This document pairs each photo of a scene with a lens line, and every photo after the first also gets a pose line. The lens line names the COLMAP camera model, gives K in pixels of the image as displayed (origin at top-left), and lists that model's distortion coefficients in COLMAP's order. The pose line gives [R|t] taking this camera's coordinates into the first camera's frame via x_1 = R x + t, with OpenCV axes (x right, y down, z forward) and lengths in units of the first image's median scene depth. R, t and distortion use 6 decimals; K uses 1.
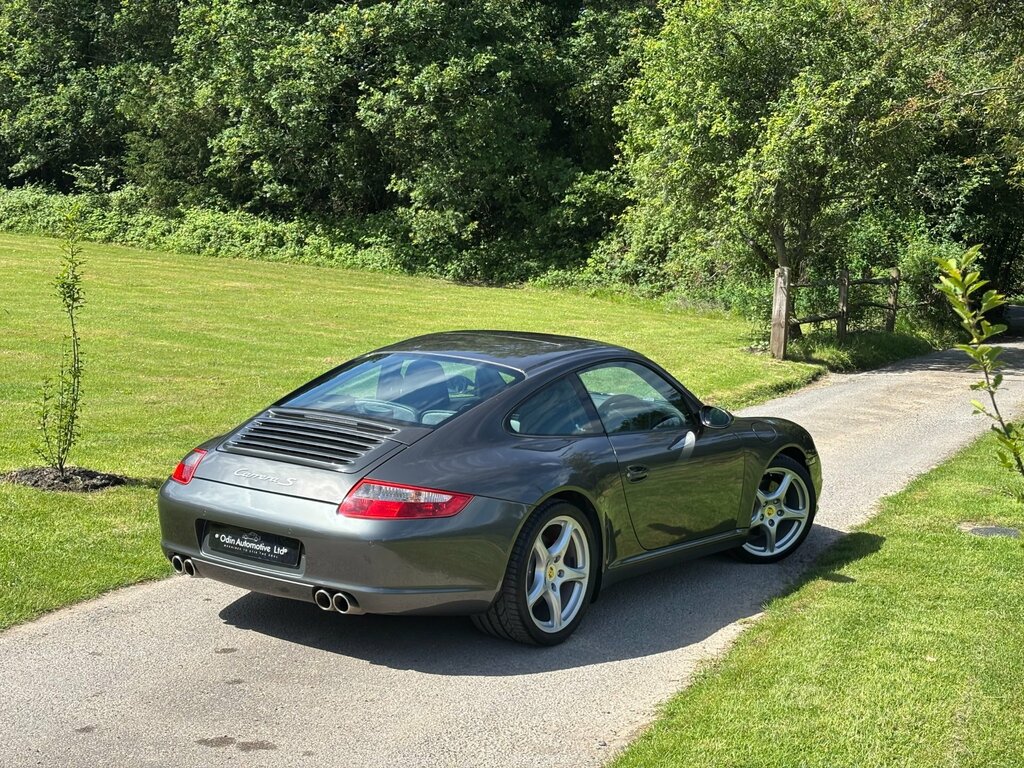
lens RADIAL K [[1536.0, 0, 500.9], [0, 1536.0, 379.6], [0, 0, 1]] dist [0.234132, -0.859605]
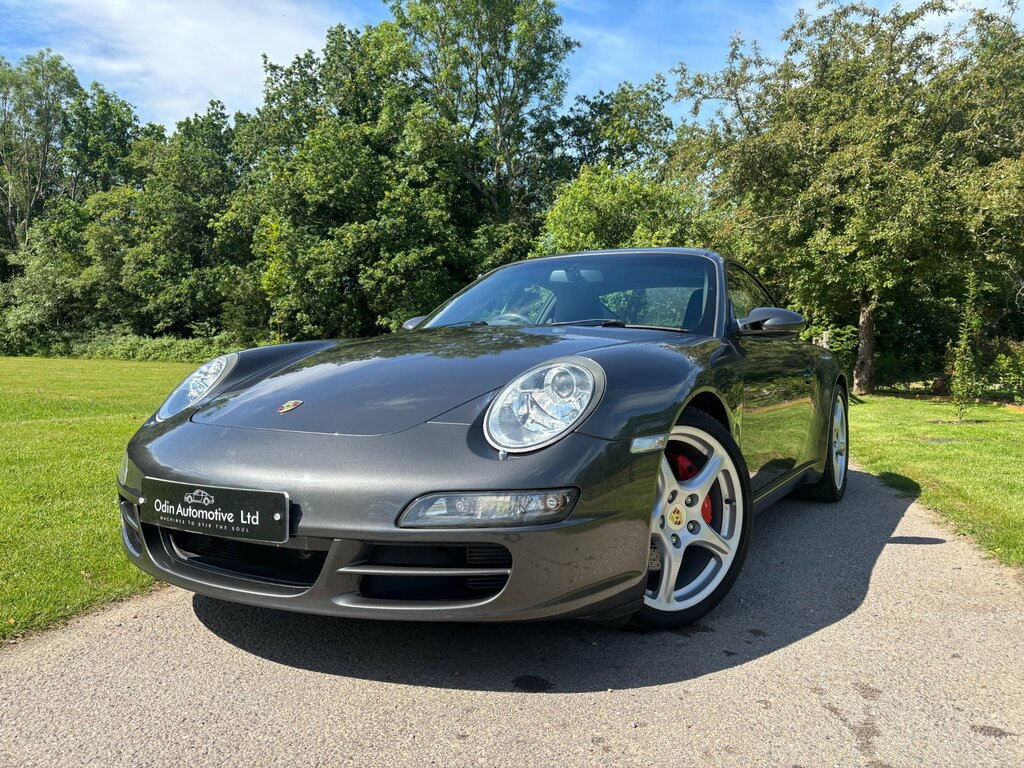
lens RADIAL K [[776.8, 0, 509.8], [0, 776.8, 385.0], [0, 0, 1]] dist [0.029667, -0.031602]
pose [[0.990060, -0.045016, 0.133248, -0.054809], [0.054589, 0.996116, -0.069083, 0.024500], [-0.129621, 0.075670, 0.988672, 0.111998]]
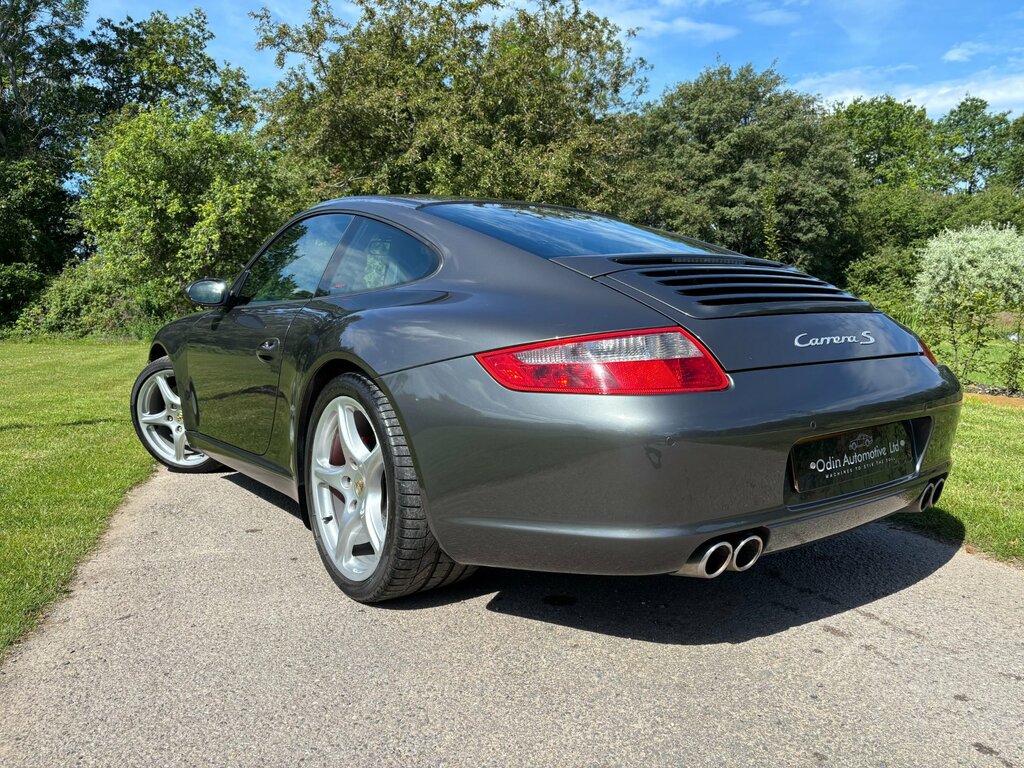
lens RADIAL K [[774.6, 0, 508.2], [0, 774.6, 384.3], [0, 0, 1]] dist [0.042350, -0.041645]
pose [[0.757919, -0.130072, 0.639249, -0.094341], [0.134380, 0.990034, 0.042123, 0.019944], [-0.638358, 0.053976, 0.767845, 0.120328]]
